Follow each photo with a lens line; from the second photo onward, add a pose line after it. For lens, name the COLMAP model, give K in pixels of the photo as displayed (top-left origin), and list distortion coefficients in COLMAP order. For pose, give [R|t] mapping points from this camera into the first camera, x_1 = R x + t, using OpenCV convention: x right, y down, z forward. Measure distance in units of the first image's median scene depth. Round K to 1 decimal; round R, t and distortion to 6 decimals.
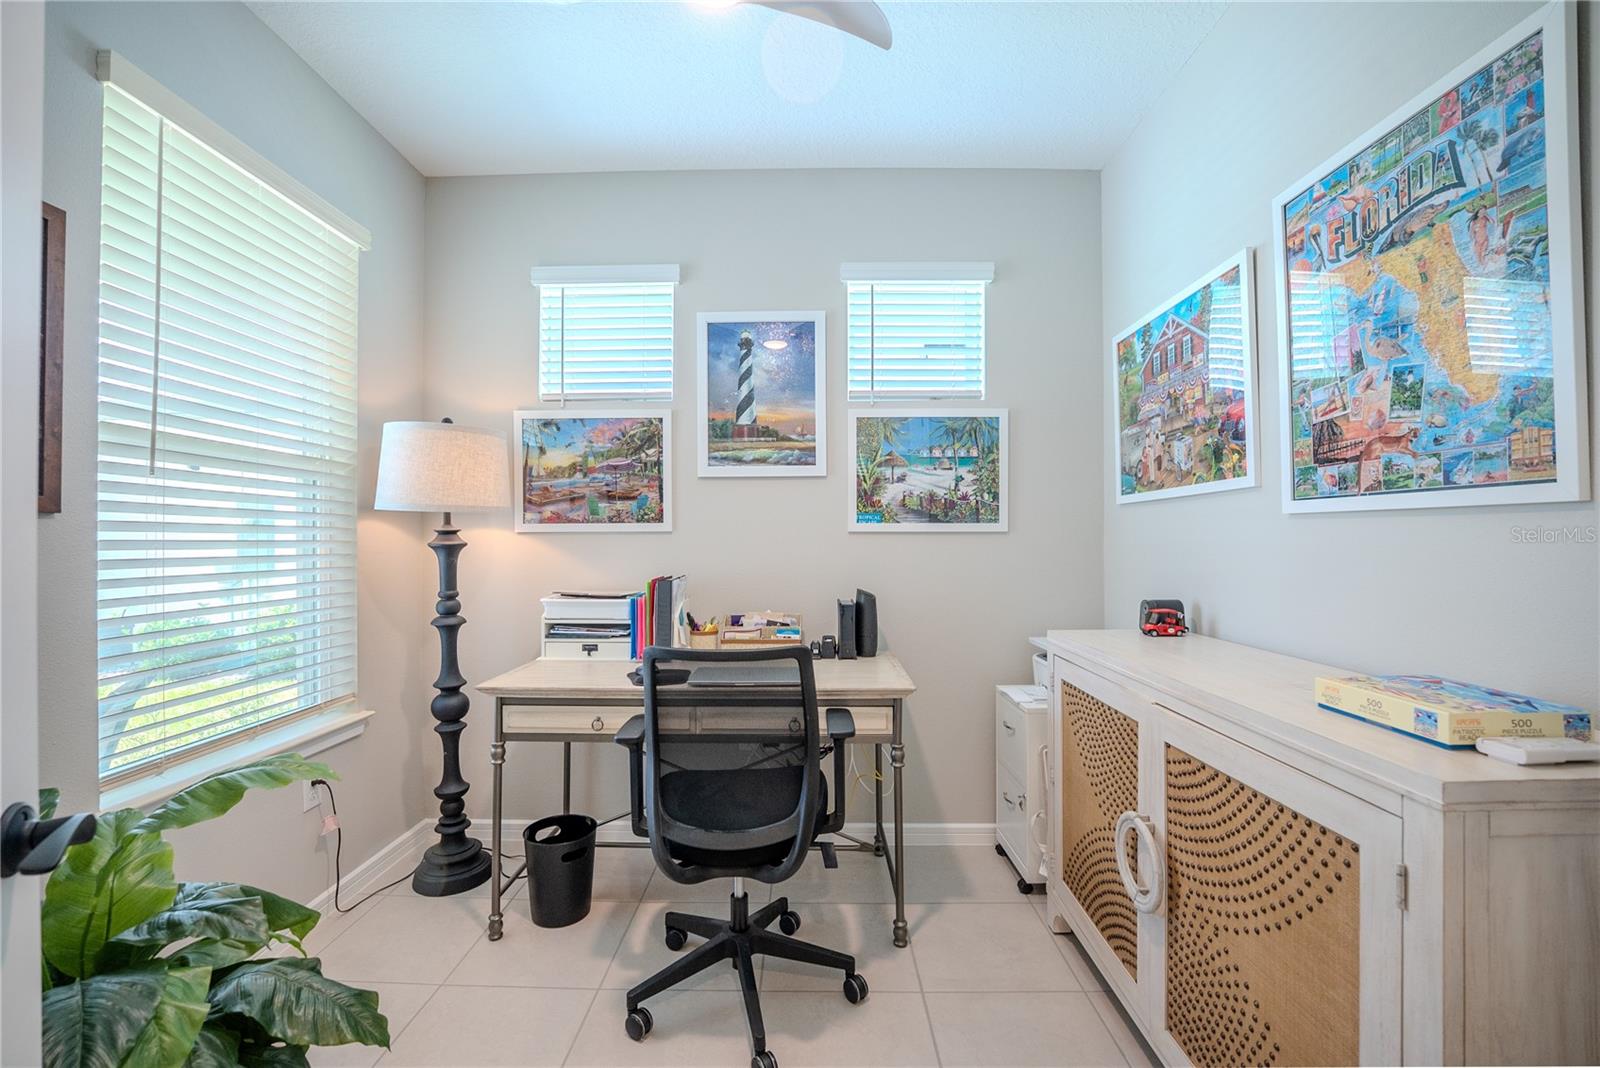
lens RADIAL K [[663.8, 0, 804.2], [0, 663.8, 538.3], [0, 0, 1]] dist [-0.027529, 0.000157]
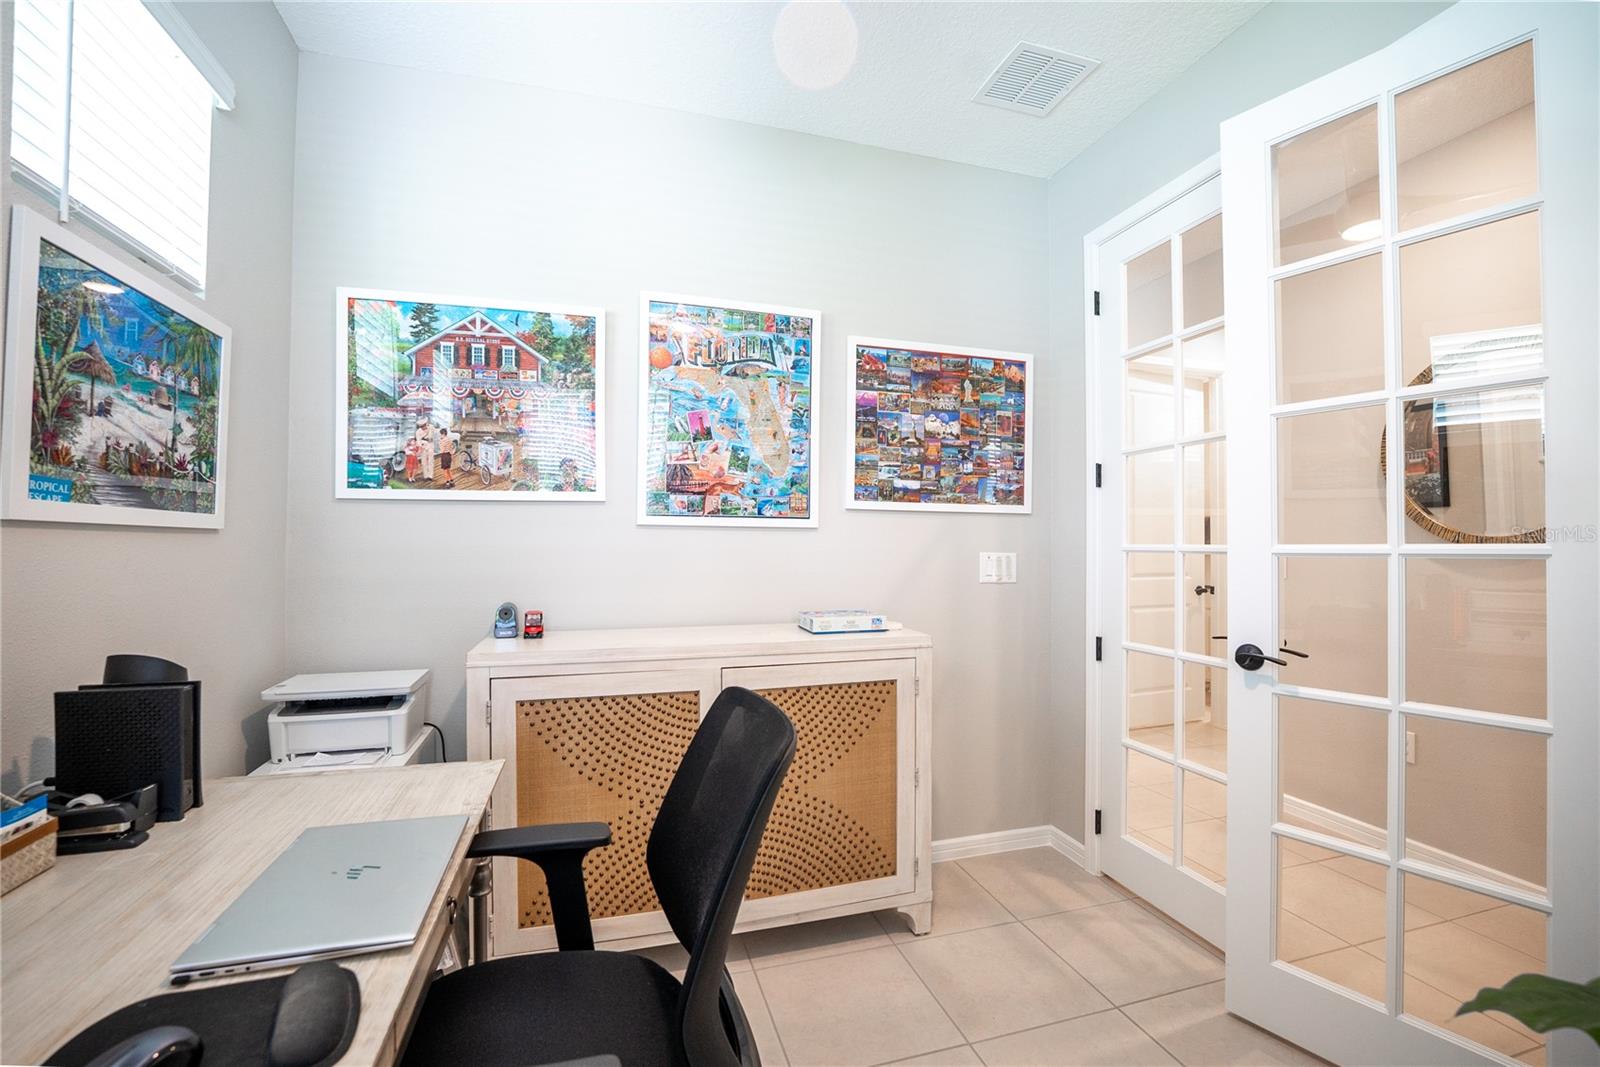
lens RADIAL K [[663.8, 0, 804.2], [0, 663.8, 537.8], [0, 0, 1]] dist [-0.027529, 0.000157]
pose [[-0.297130, 0.009842, 0.954786, -0.798212], [-0.003650, 0.999928, -0.011443, 0.005257], [-0.954830, -0.006885, -0.297073, 1.269951]]
